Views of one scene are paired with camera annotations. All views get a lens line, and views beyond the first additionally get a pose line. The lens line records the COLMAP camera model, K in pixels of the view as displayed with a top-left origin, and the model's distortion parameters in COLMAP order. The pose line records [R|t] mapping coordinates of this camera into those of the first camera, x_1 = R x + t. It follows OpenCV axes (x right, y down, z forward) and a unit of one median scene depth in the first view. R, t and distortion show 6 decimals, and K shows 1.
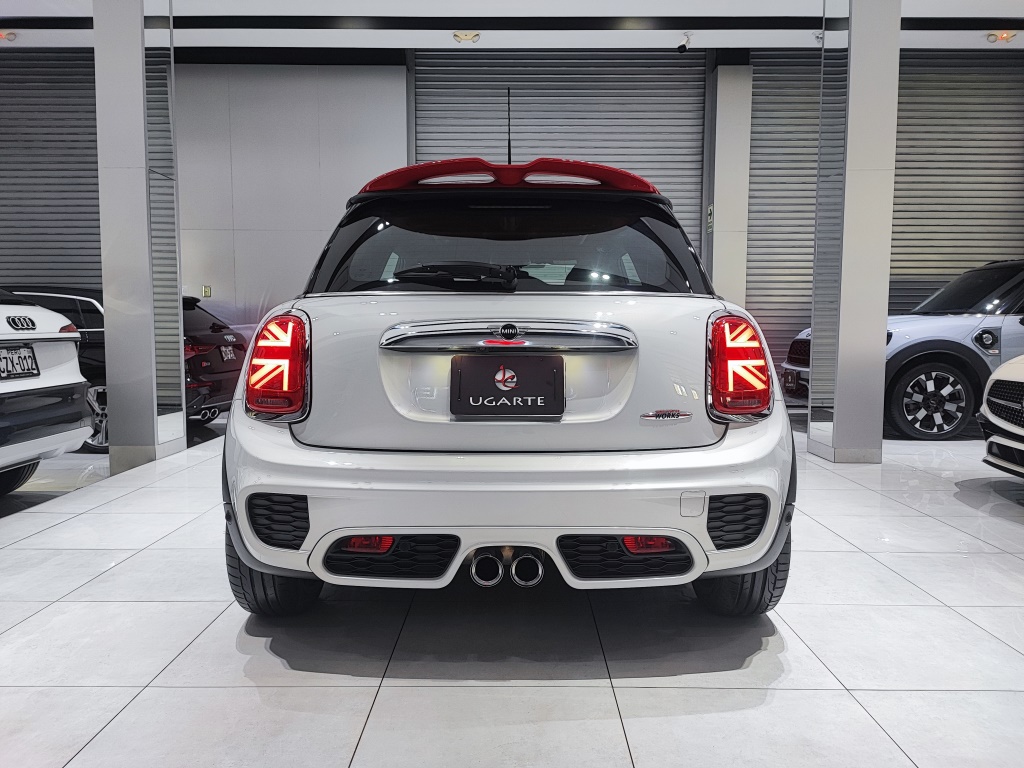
lens RADIAL K [[738.8, 0, 521.4], [0, 738.8, 390.6], [0, 0, 1]] dist [0.031345, -0.026095]
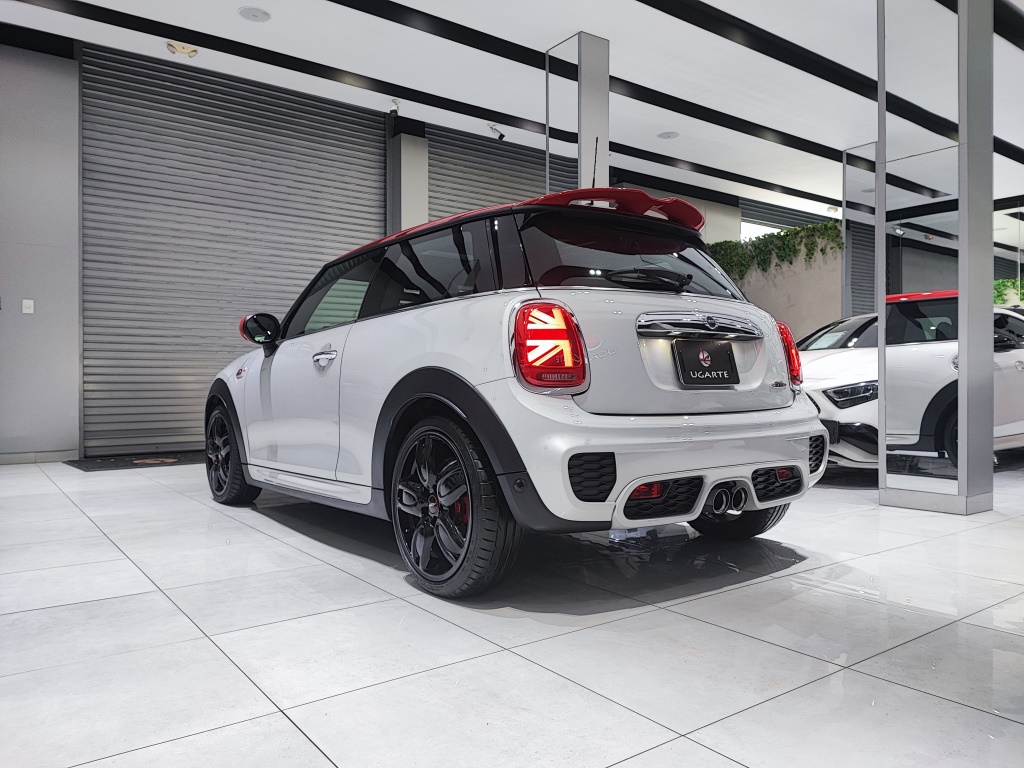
lens RADIAL K [[738.8, 0, 519.8], [0, 738.8, 375.5], [0, 0, 1]] dist [0.031345, -0.026095]
pose [[0.797562, 0.003287, 0.603228, -1.093679], [0.054114, 0.995564, -0.076973, 0.099962], [-0.600805, 0.094034, 0.793846, 0.141155]]
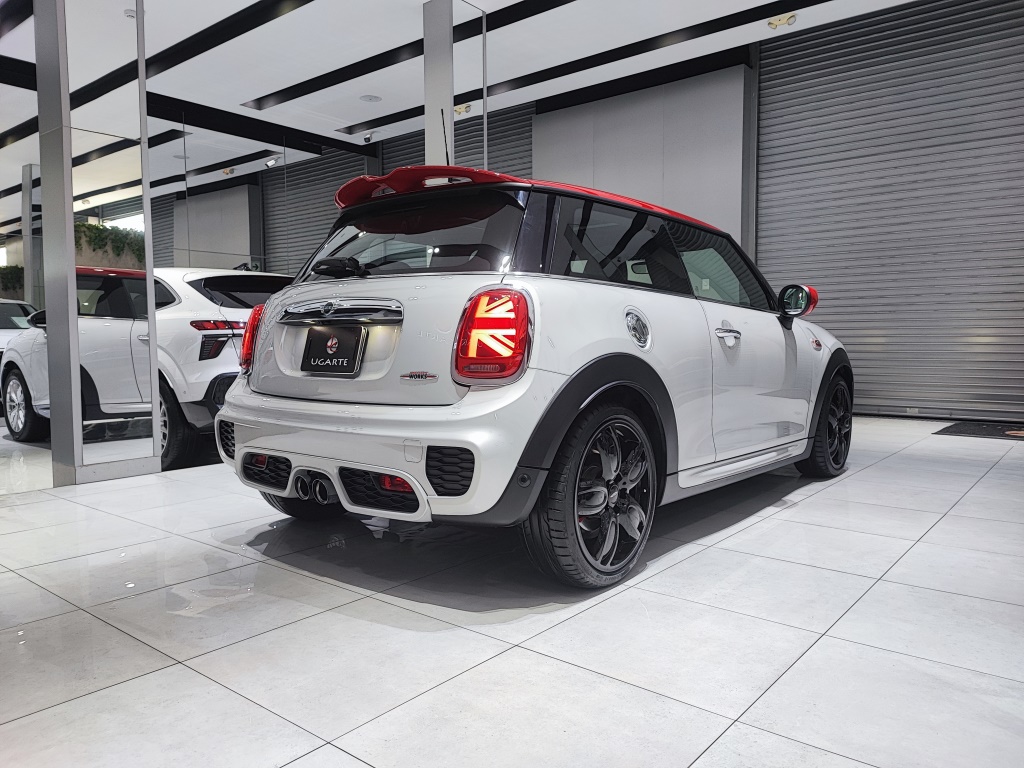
lens RADIAL K [[738.8, 0, 514.4], [0, 738.8, 390.9], [0, 0, 1]] dist [0.031345, -0.026095]
pose [[0.782241, 0.039406, -0.621728, 1.039895], [-0.047200, 0.998878, 0.003925, 0.044819], [0.621185, 0.026275, 0.783223, 0.181598]]
